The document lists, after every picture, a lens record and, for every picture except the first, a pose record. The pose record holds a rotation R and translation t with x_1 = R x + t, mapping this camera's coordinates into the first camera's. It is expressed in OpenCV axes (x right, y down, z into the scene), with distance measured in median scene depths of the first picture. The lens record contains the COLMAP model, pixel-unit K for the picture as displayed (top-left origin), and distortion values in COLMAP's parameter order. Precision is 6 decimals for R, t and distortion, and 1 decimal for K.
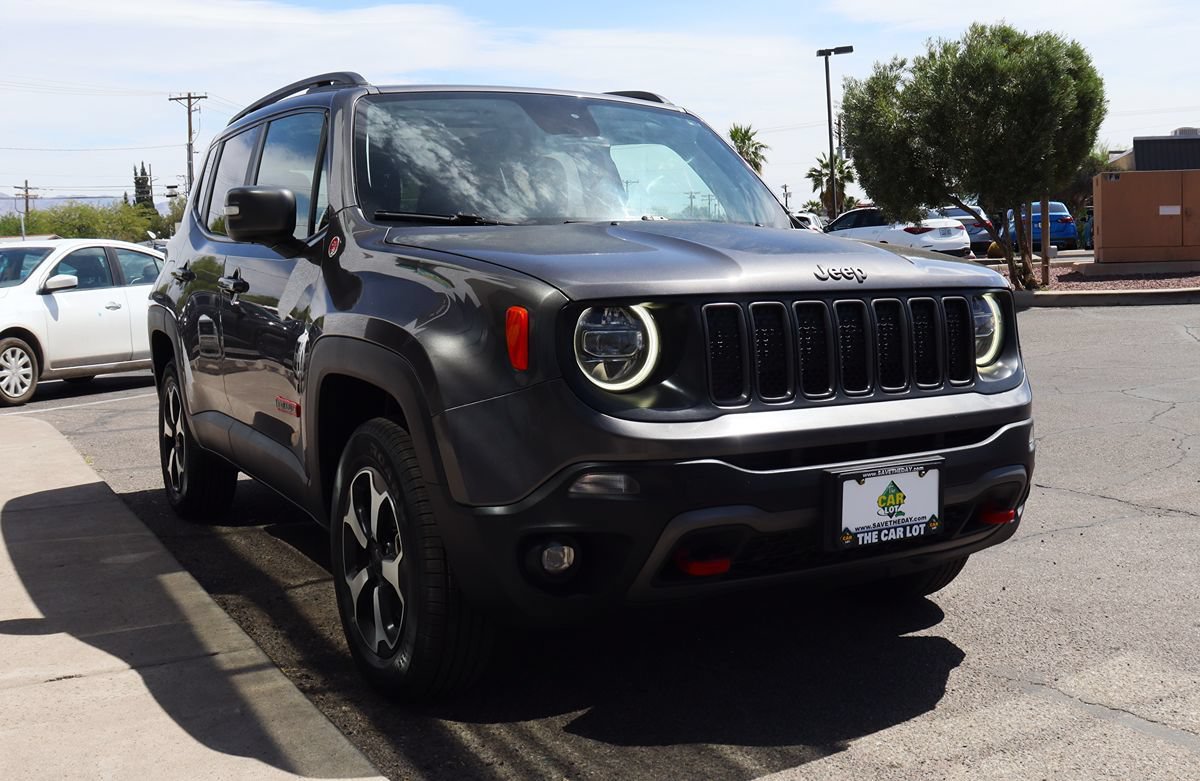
lens RADIAL K [[1257.9, 0, 648.0], [0, 1257.9, 383.3], [0, 0, 1]] dist [-0.110669, 0.000000]
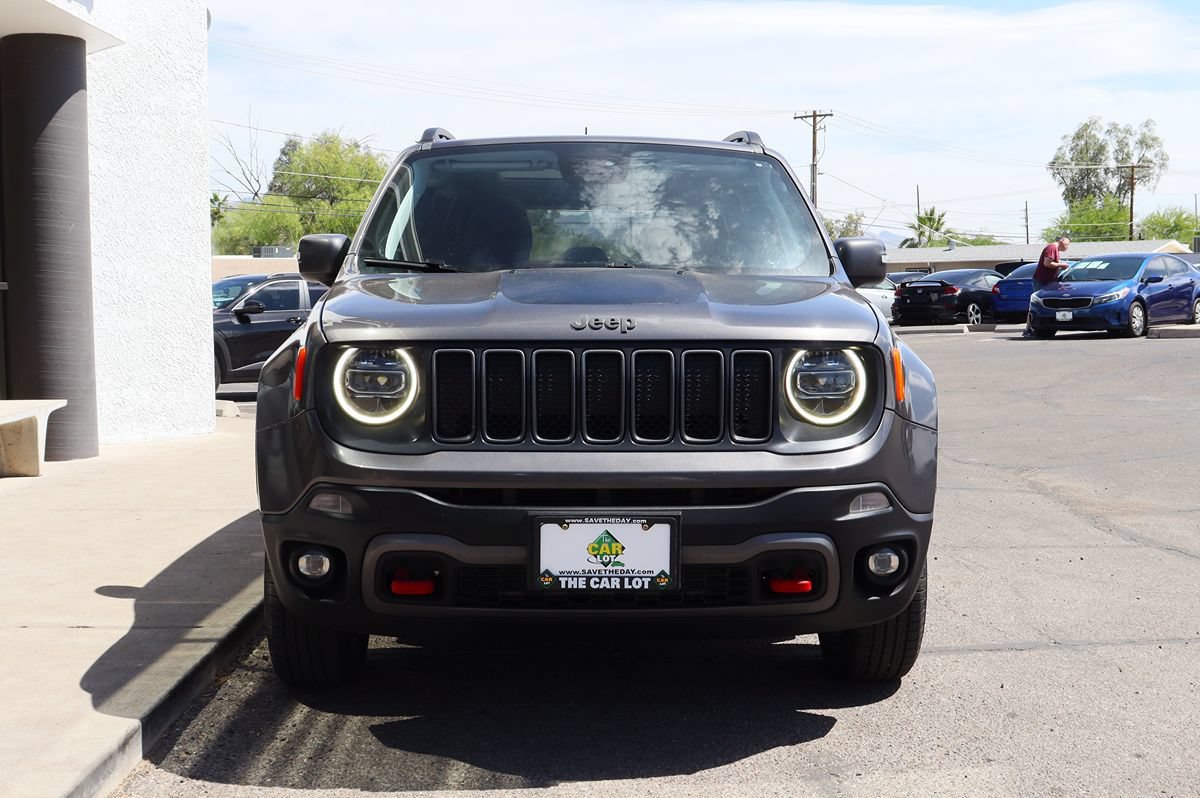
lens RADIAL K [[1430.0, 0, 634.5], [0, 1430.0, 396.6], [0, 0, 1]] dist [-0.130261, 0.000000]
pose [[0.874124, 0.049394, -0.483184, 0.721320], [-0.061488, 0.998065, -0.009209, -0.018939], [0.481794, 0.037760, 0.875470, 0.000178]]
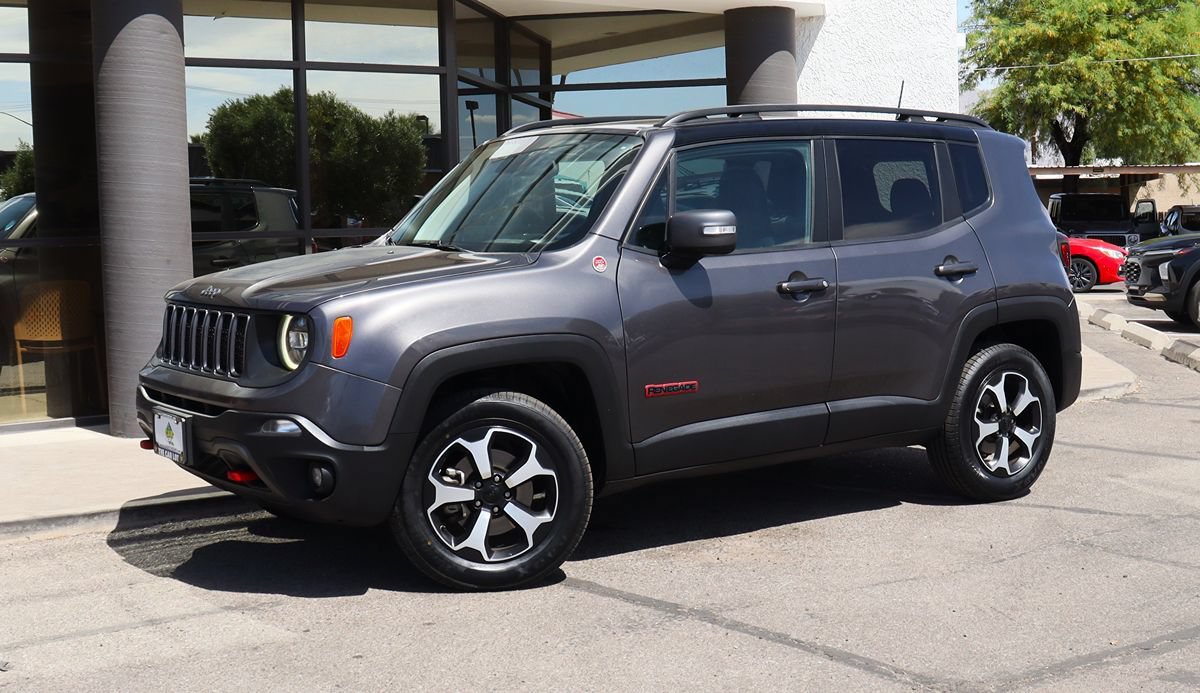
lens RADIAL K [[1645.7, 0, 600.4], [0, 1645.7, 344.1], [0, 0, 1]] dist [-0.151287, 0.000000]
pose [[0.070101, 0.095333, -0.992974, 2.181816], [-0.081261, 0.992660, 0.089566, -0.241112], [0.994225, 0.074412, 0.077333, 1.305935]]
